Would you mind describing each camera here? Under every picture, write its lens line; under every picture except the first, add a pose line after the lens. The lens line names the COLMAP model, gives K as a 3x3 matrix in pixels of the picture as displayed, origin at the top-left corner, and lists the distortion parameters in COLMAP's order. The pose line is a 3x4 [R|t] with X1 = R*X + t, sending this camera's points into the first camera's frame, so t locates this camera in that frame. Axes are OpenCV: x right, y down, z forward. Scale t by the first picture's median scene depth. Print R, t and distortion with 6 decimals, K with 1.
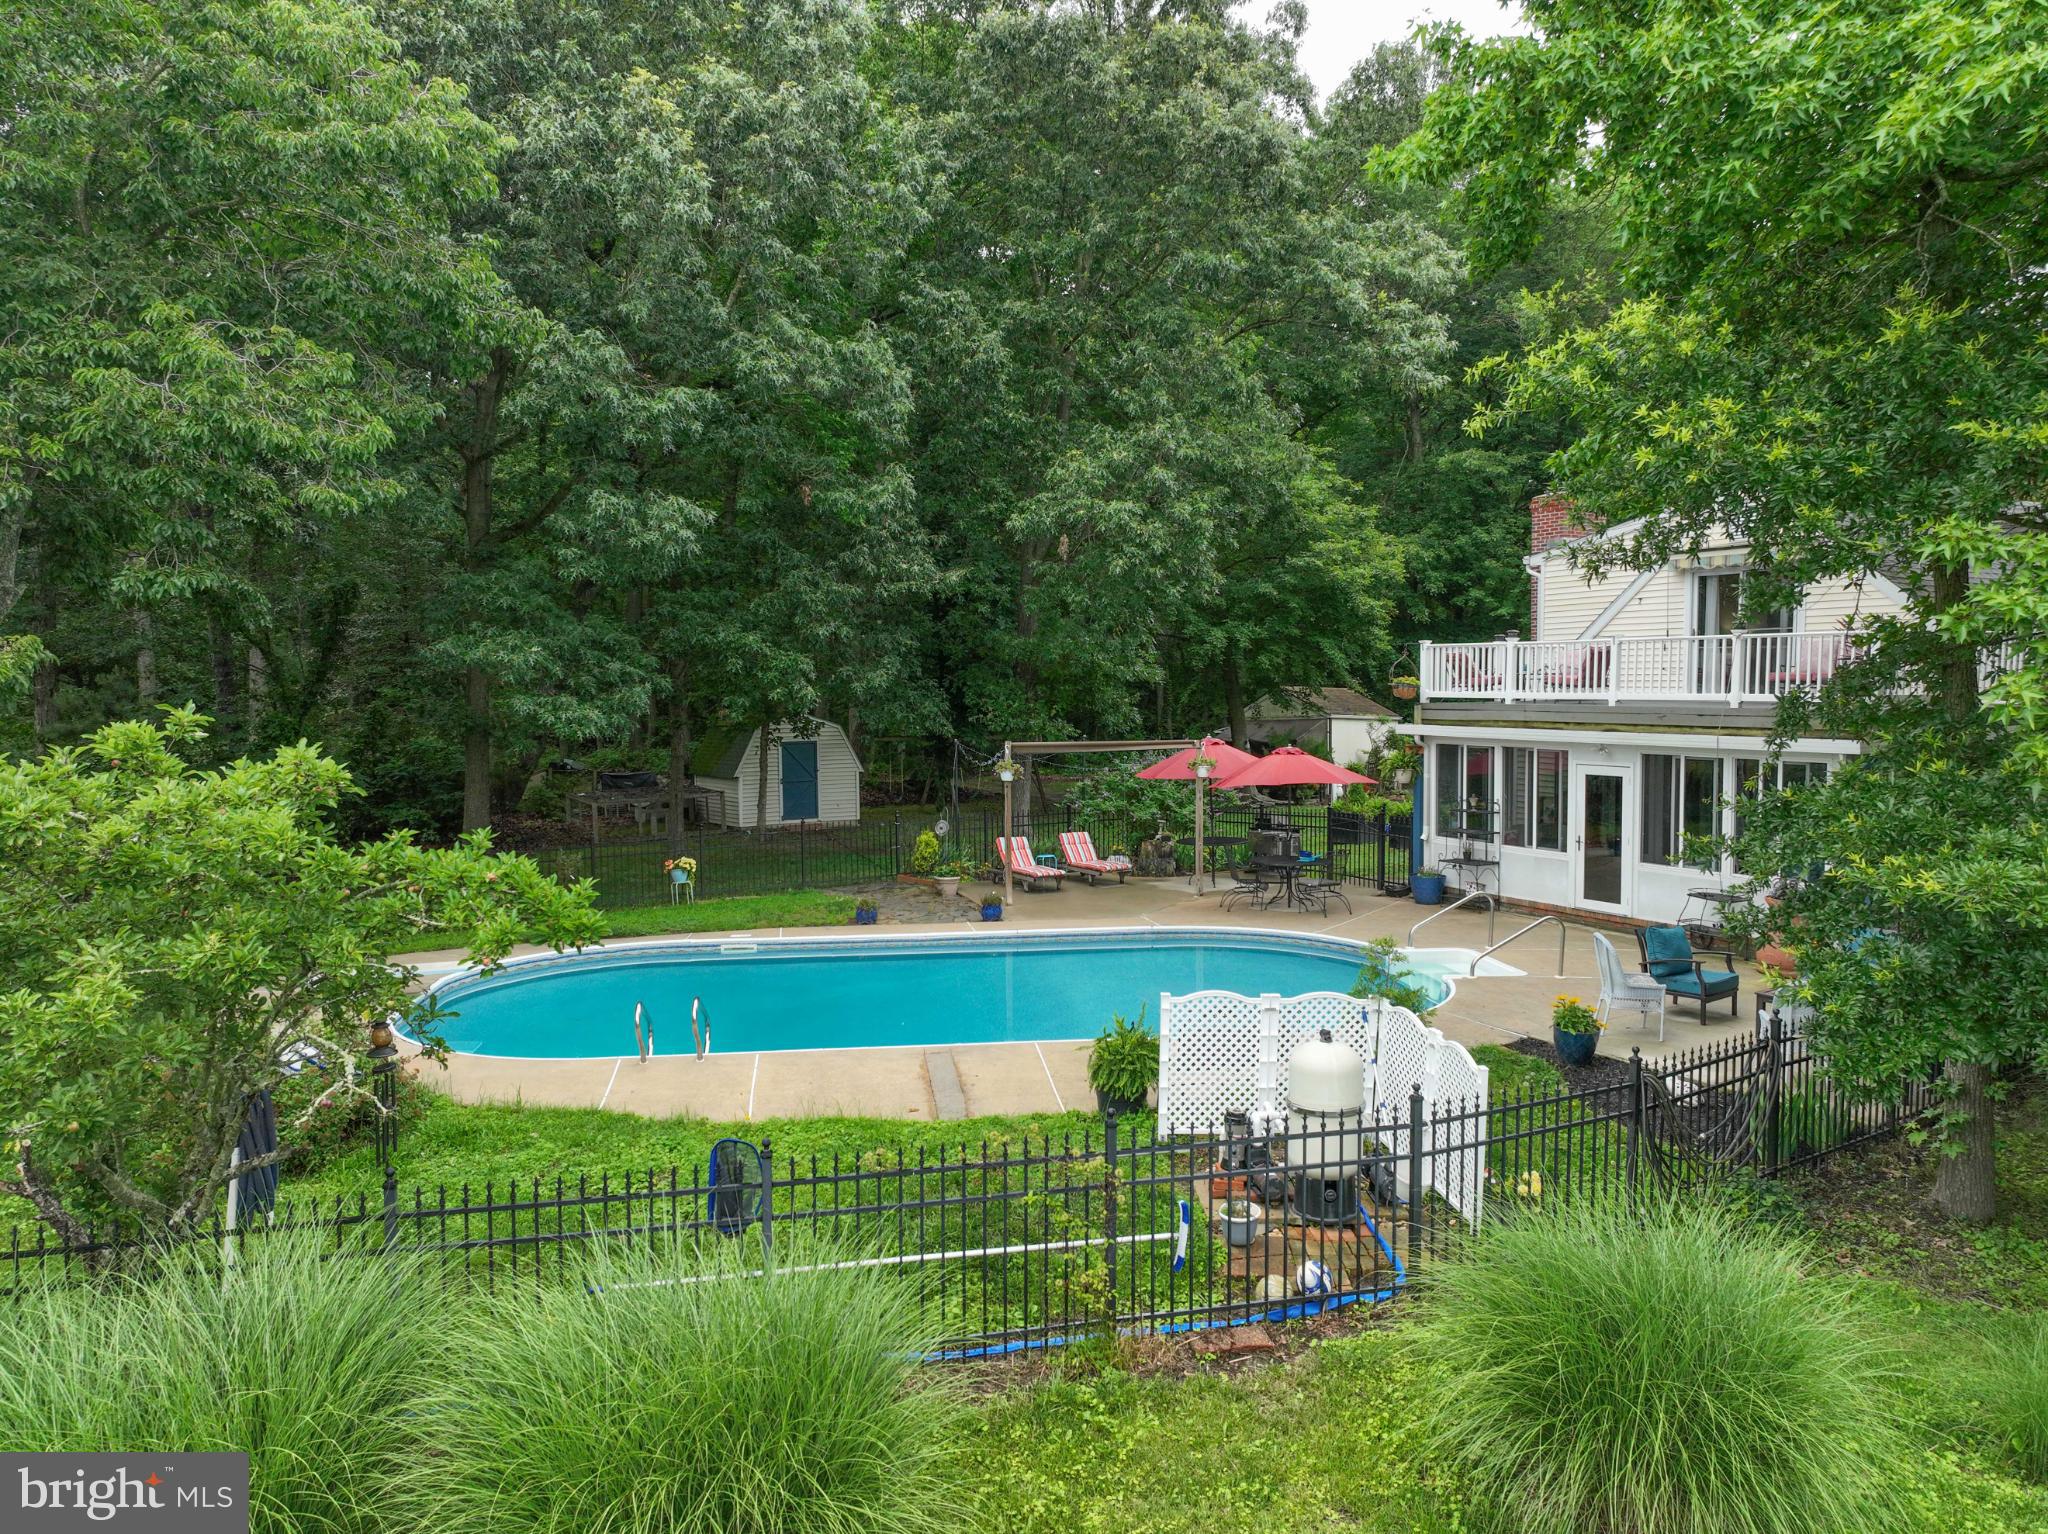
lens RADIAL K [[1435.7, 0, 1024.0], [0, 1435.7, 767.0], [0, 0, 1]] dist [-0.000591, 0.000448]
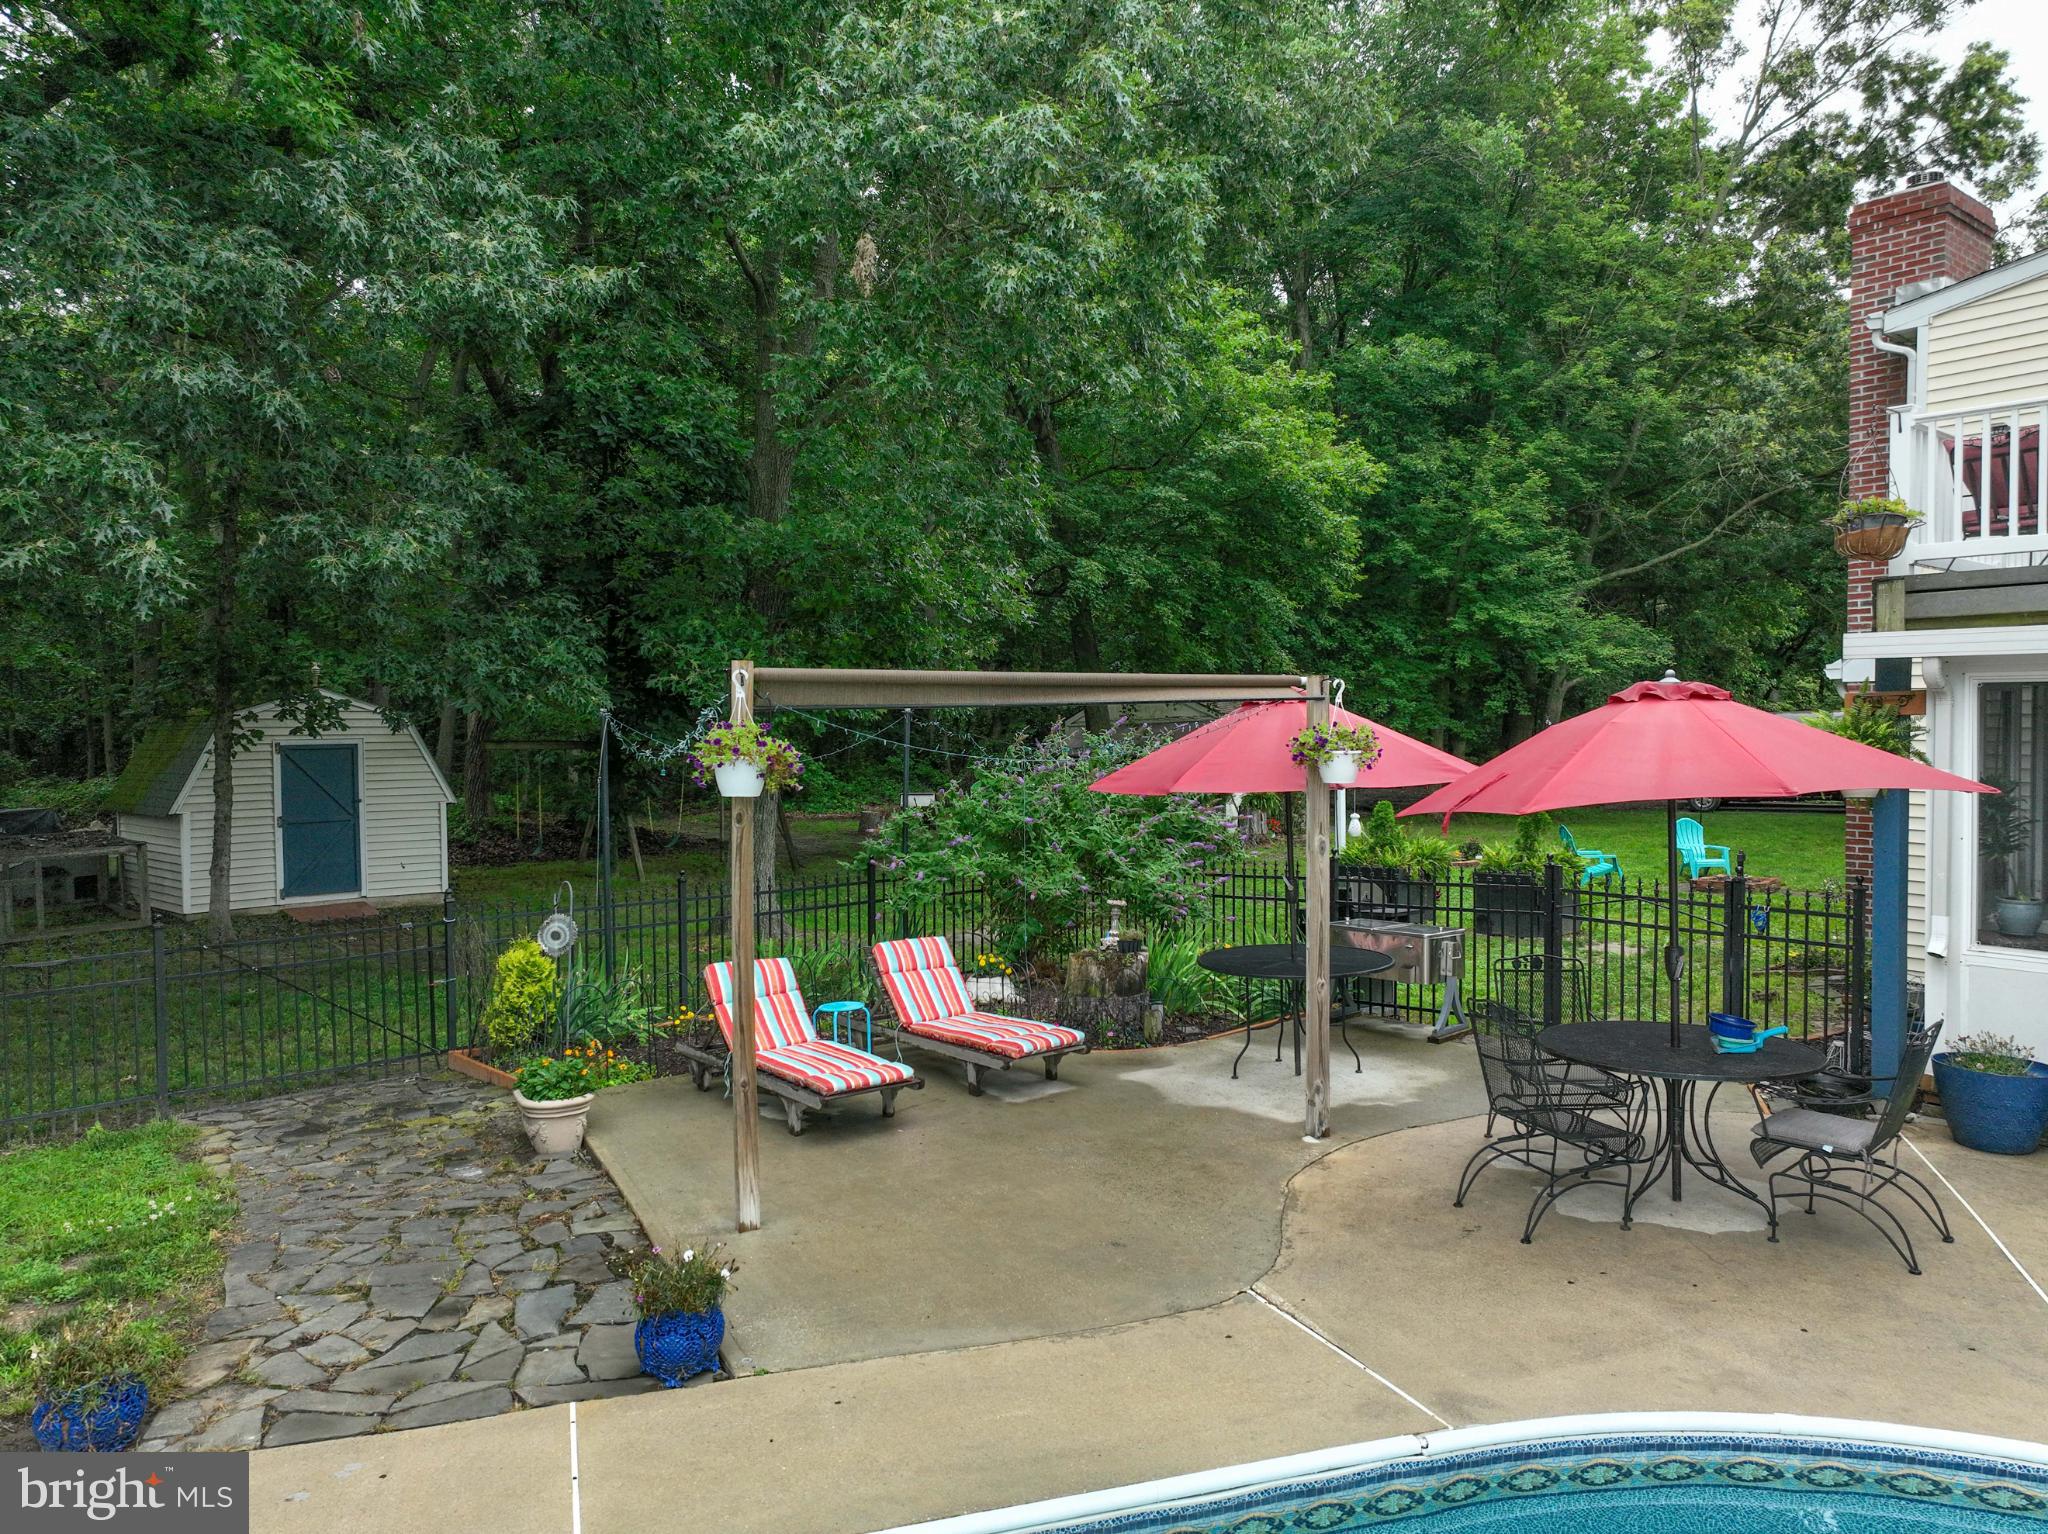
lens RADIAL K [[1435.7, 0, 1024.0], [0, 1435.7, 767.0], [0, 0, 1]] dist [-0.000591, 0.000448]
pose [[0.981100, -0.004112, 0.193456, -0.009879], [0.010073, 0.999504, -0.029839, 0.010925], [-0.193238, 0.031224, 0.980655, 0.600382]]
